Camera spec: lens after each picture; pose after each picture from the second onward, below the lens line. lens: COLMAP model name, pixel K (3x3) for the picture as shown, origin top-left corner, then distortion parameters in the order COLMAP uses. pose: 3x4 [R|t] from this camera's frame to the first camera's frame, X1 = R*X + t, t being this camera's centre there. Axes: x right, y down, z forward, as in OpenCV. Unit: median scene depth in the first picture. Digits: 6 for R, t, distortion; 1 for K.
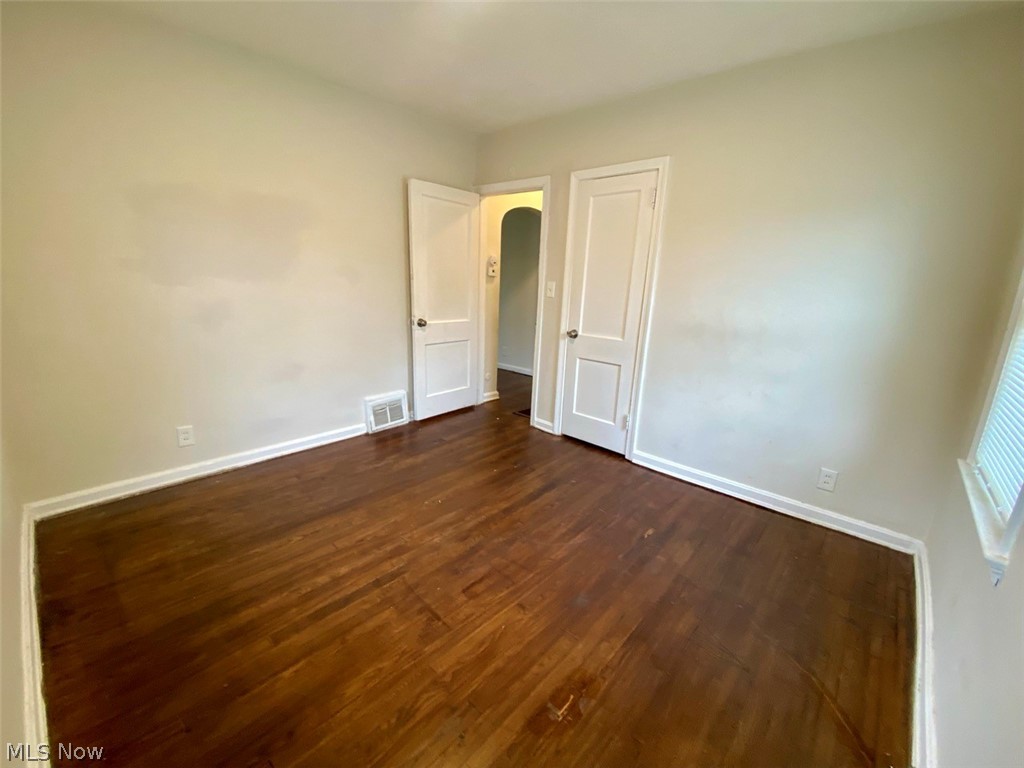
lens RADIAL K [[421.9, 0, 508.1], [0, 421.9, 377.7], [0, 0, 1]] dist [0.019022, -0.008611]
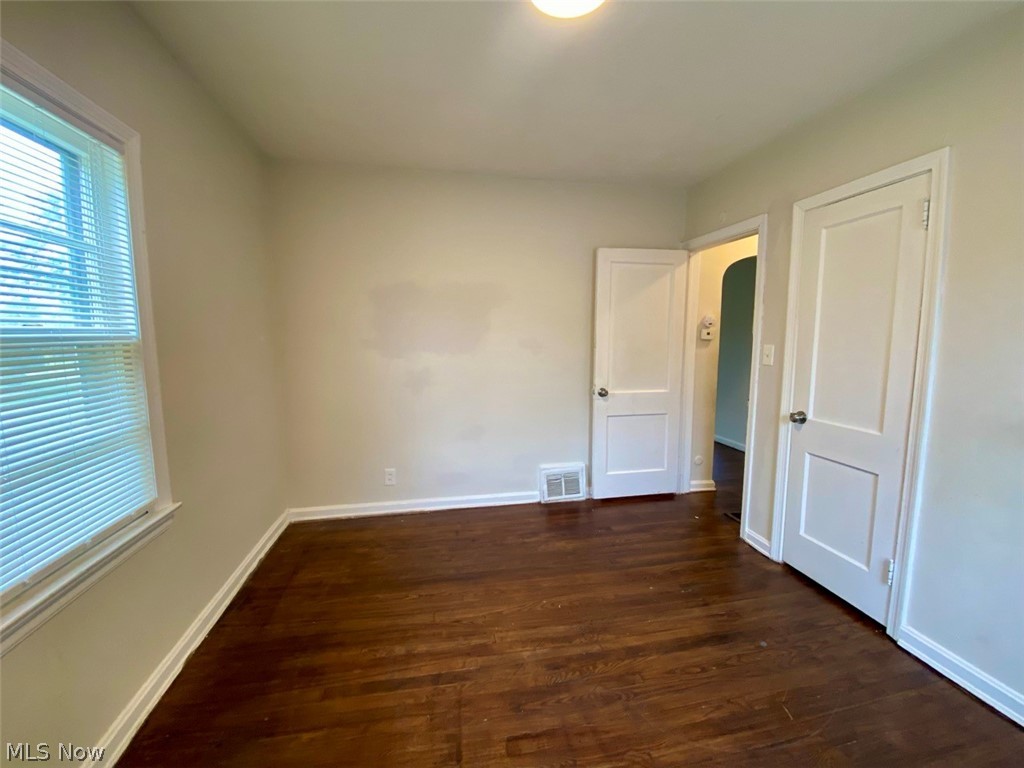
lens RADIAL K [[421.9, 0, 508.8], [0, 421.9, 368.7], [0, 0, 1]] dist [0.019022, -0.008611]
pose [[0.792573, 0.007350, -0.609733, 0.239370], [-0.106384, 0.986259, -0.126397, -0.050221], [0.600425, 0.165045, 0.782464, 0.168684]]
